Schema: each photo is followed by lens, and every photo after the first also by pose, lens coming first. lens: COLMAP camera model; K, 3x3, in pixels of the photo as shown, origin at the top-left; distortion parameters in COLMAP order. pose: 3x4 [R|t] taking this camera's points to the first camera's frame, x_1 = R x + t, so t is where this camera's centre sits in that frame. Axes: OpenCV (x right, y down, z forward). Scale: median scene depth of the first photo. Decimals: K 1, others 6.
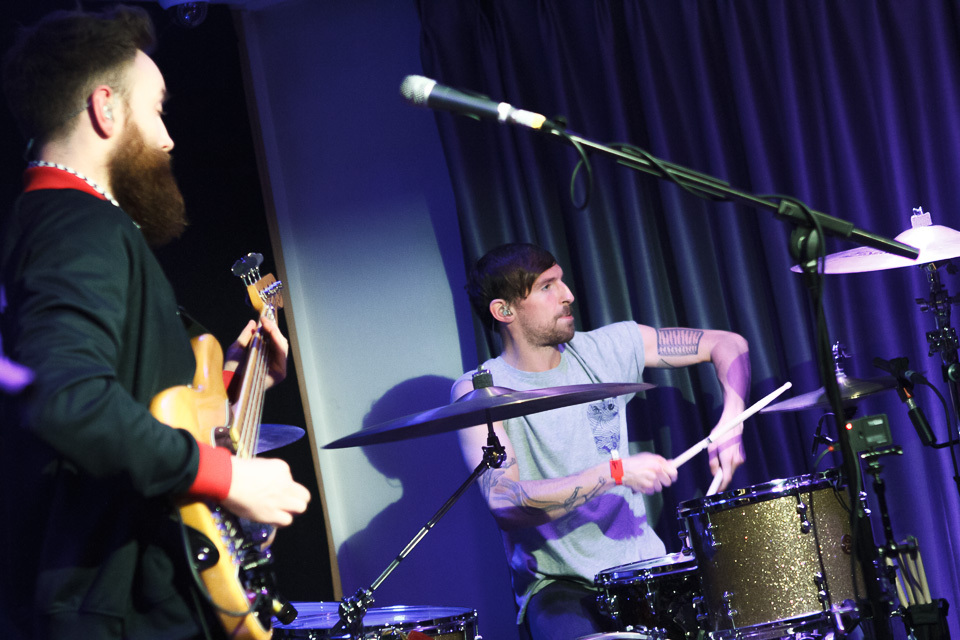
lens RADIAL K [[2258.7, 0, 480.0], [0, 2258.7, 320.0], [0, 0, 1]] dist [0.034182, -0.196285]
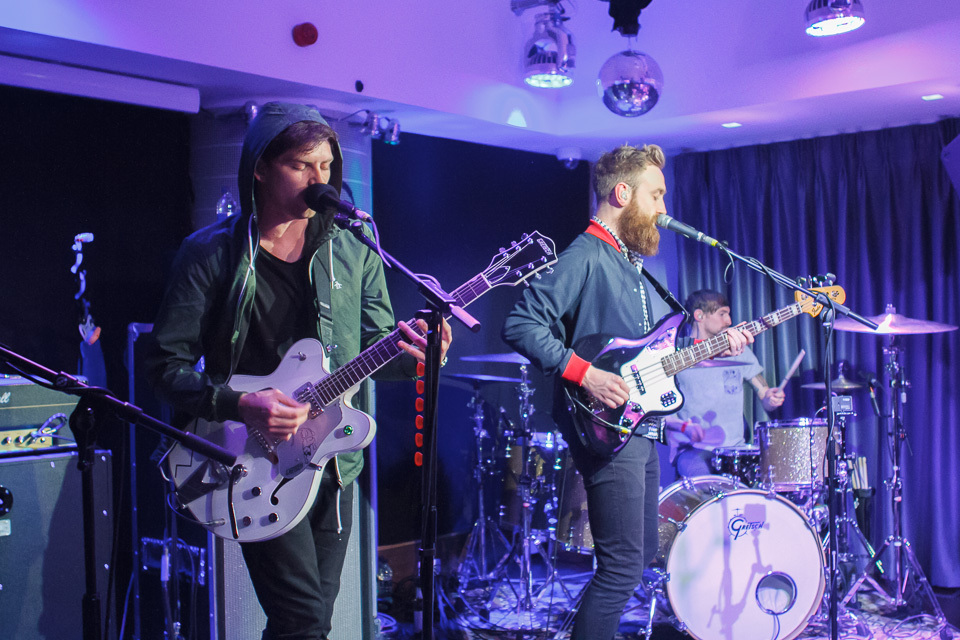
lens RADIAL K [[1119.5, 0, 480.0], [0, 1119.5, 320.0], [0, 0, 1]] dist [-0.095104, 0.021581]
pose [[0.970226, 0.160199, -0.181654, 0.009646], [-0.157554, 0.987085, 0.028997, -0.005064], [0.183953, 0.000487, 0.982935, -0.100205]]
